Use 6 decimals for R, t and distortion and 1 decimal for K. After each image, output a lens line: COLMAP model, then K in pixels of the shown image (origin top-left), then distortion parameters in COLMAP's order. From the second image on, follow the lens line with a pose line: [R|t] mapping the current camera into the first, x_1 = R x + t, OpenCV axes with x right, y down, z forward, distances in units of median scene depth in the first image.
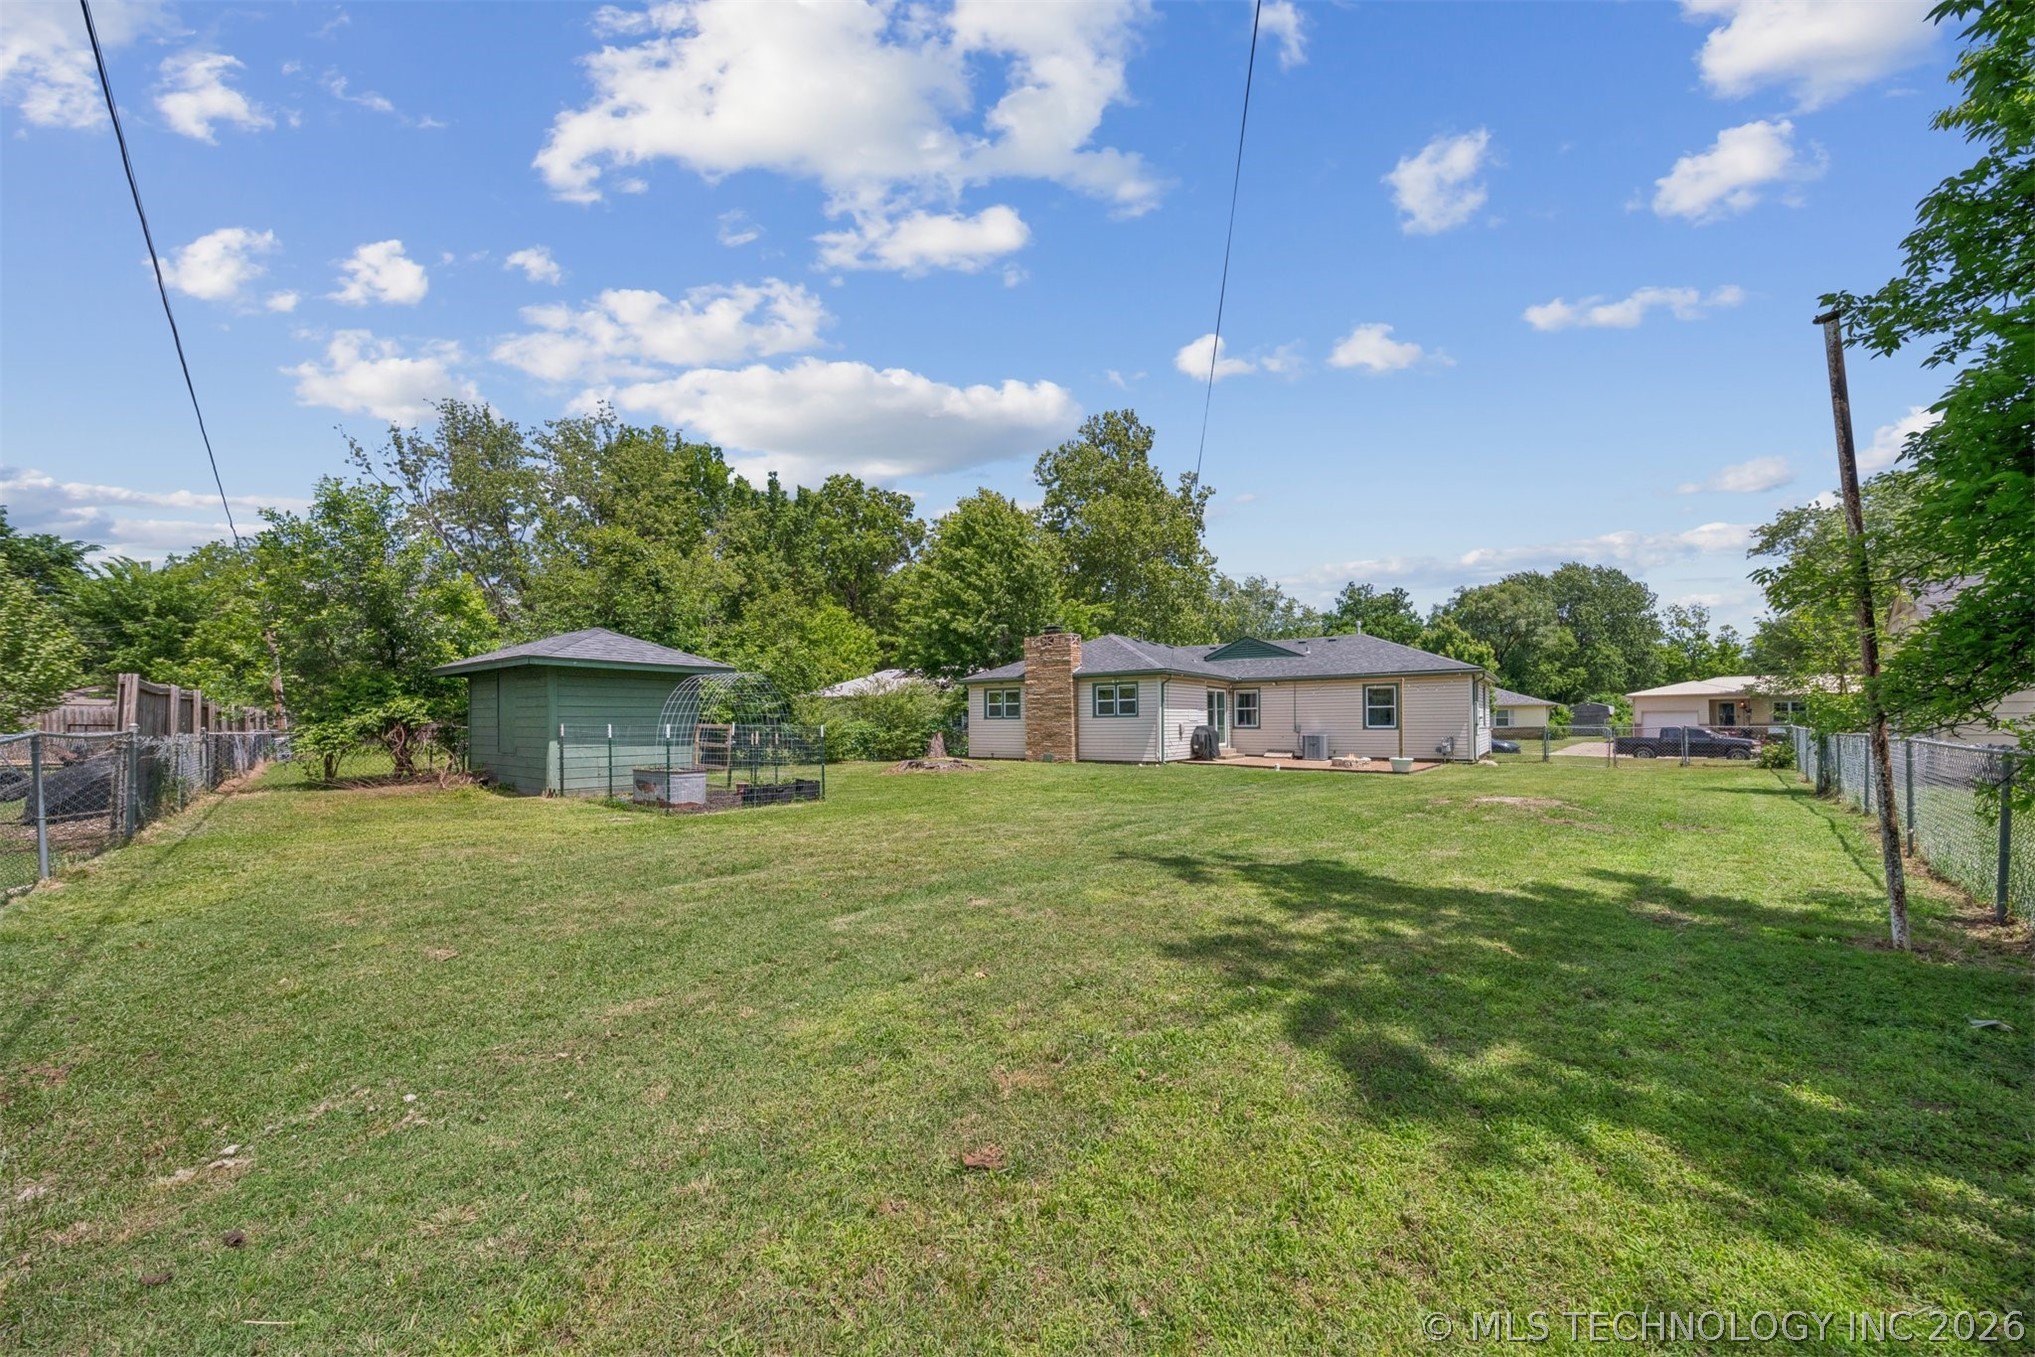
lens RADIAL K [[735.7, 0, 1019.4], [0, 735.7, 708.3], [0, 0, 1]] dist [0.000026, -0.000028]
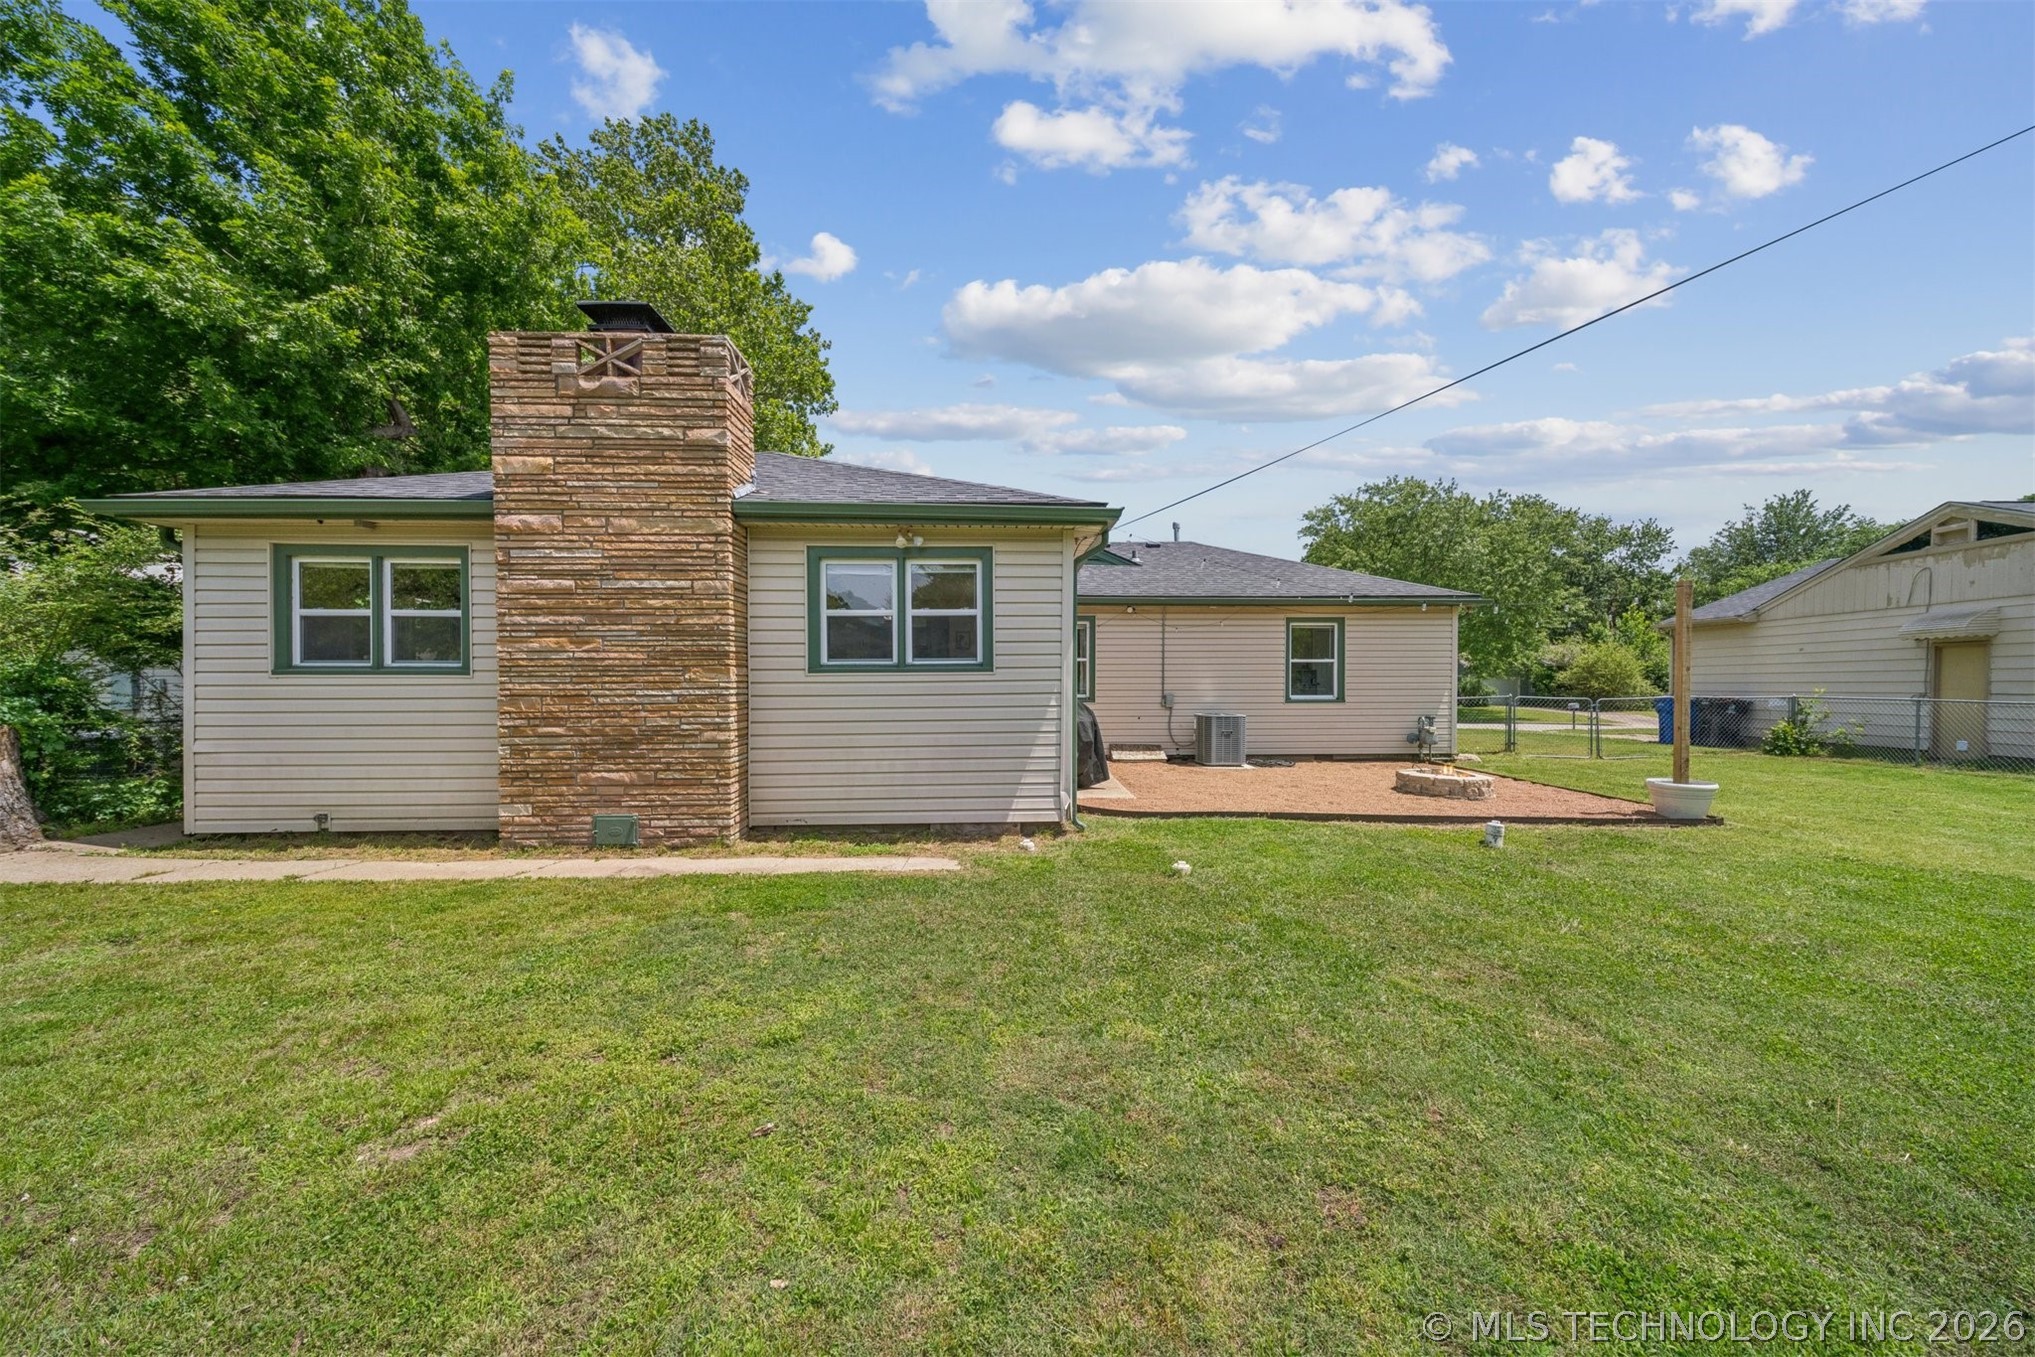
lens RADIAL K [[714.6, 0, 1026.1], [0, 714.6, 699.1], [0, 0, 1]] dist [0.001123, -0.000298]
pose [[0.779804, -0.008345, 0.625969, -0.003572], [-0.016394, 0.999296, 0.033745, 0.011476], [-0.625810, -0.036577, 0.779118, 0.699808]]
